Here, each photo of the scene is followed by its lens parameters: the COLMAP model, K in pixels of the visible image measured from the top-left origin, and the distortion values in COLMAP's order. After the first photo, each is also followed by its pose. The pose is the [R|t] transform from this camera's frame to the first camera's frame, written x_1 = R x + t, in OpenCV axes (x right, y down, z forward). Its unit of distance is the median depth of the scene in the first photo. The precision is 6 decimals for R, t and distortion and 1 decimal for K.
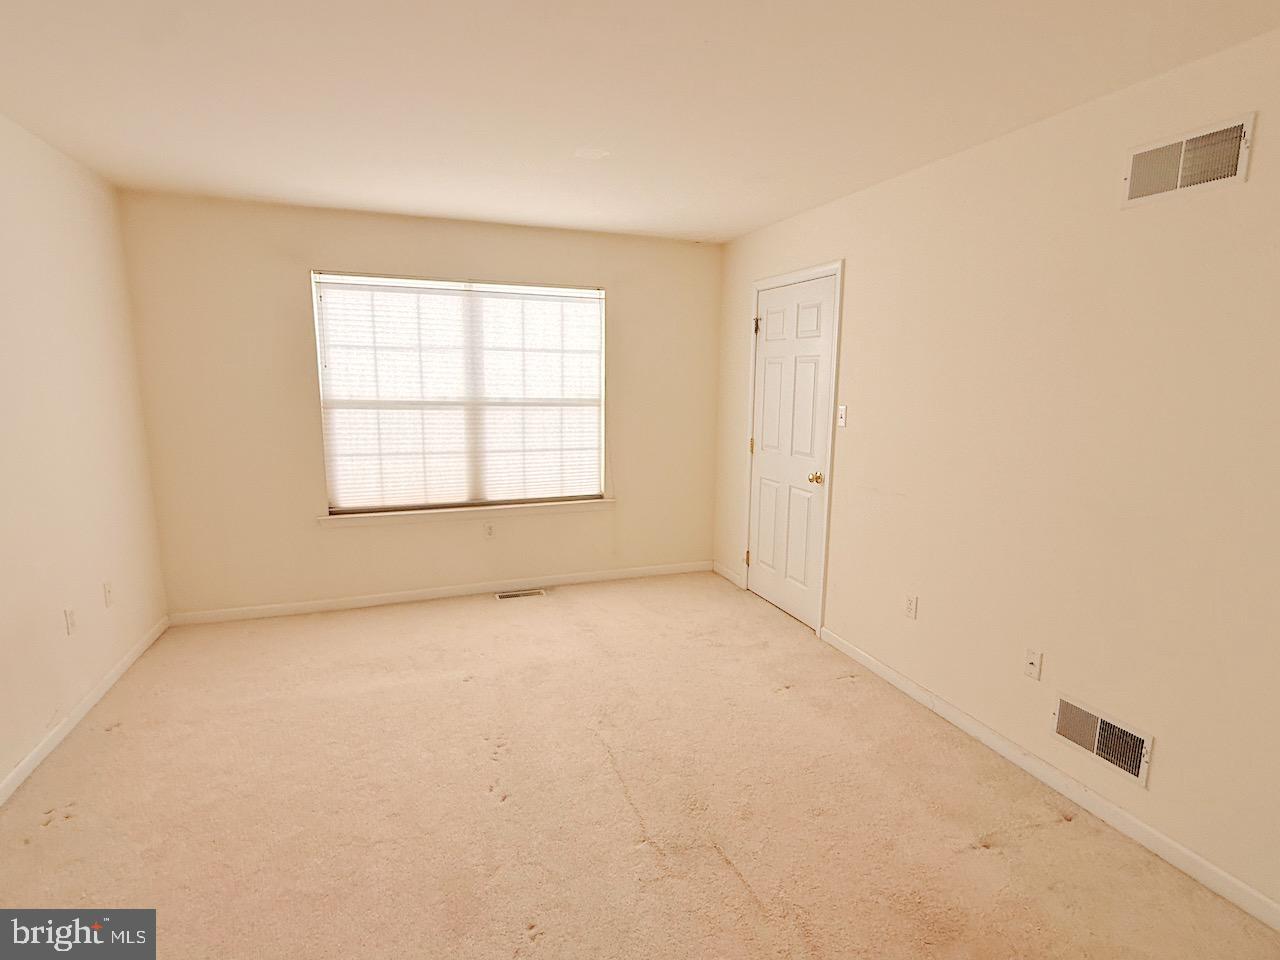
lens RADIAL K [[630.2, 0, 644.6], [0, 630.2, 478.8], [0, 0, 1]] dist [-0.000359, 0.000194]
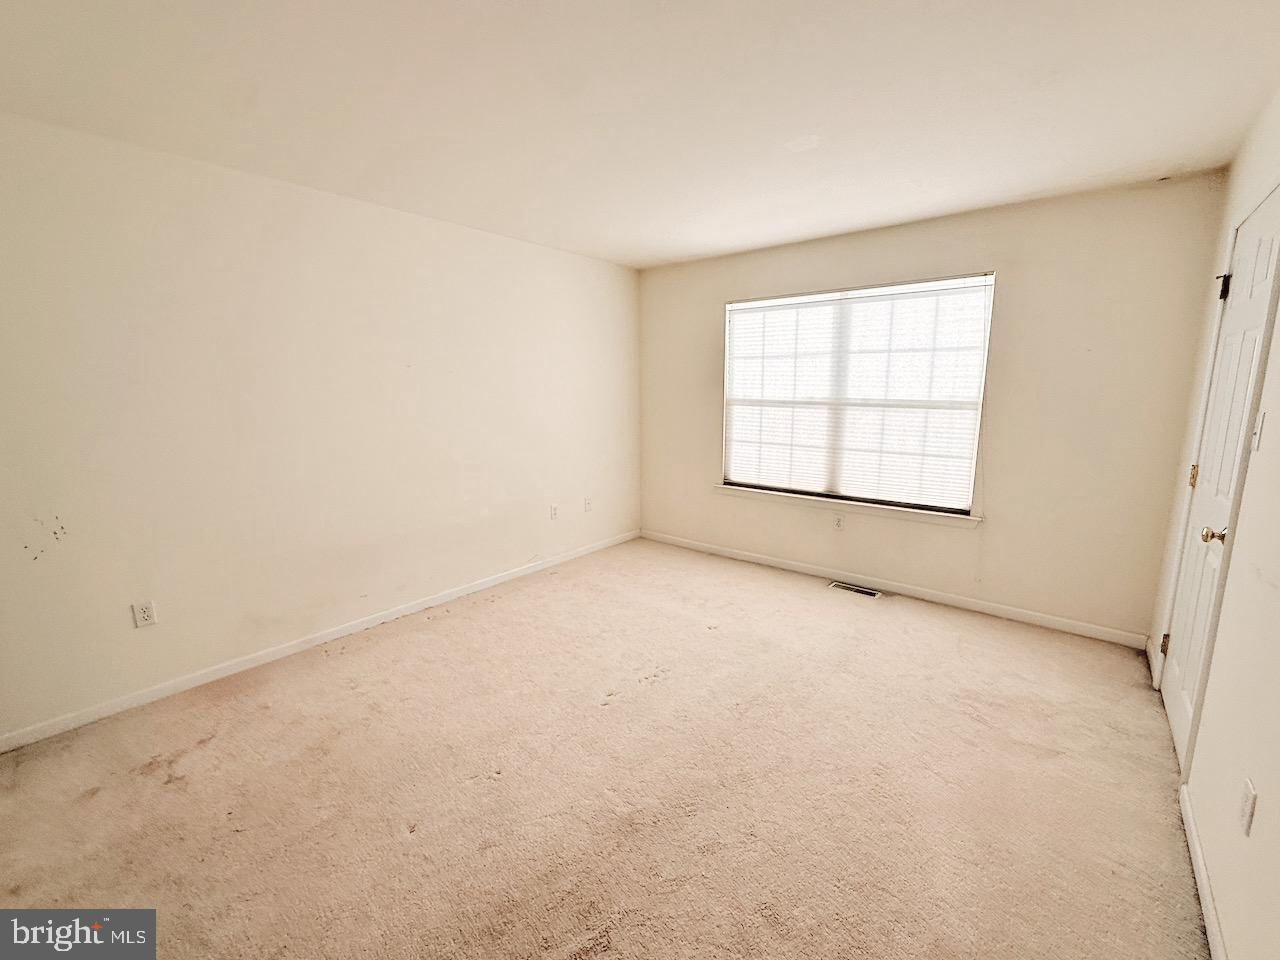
lens RADIAL K [[527.7, 0, 637.6], [0, 527.7, 476.1], [0, 0, 1]] dist [0.002172, -0.000370]
pose [[0.520440, 0.132006, -0.843633, 0.335590], [-0.130212, 0.988693, 0.074375, -0.019155], [0.843912, 0.071144, 0.531744, 0.235103]]
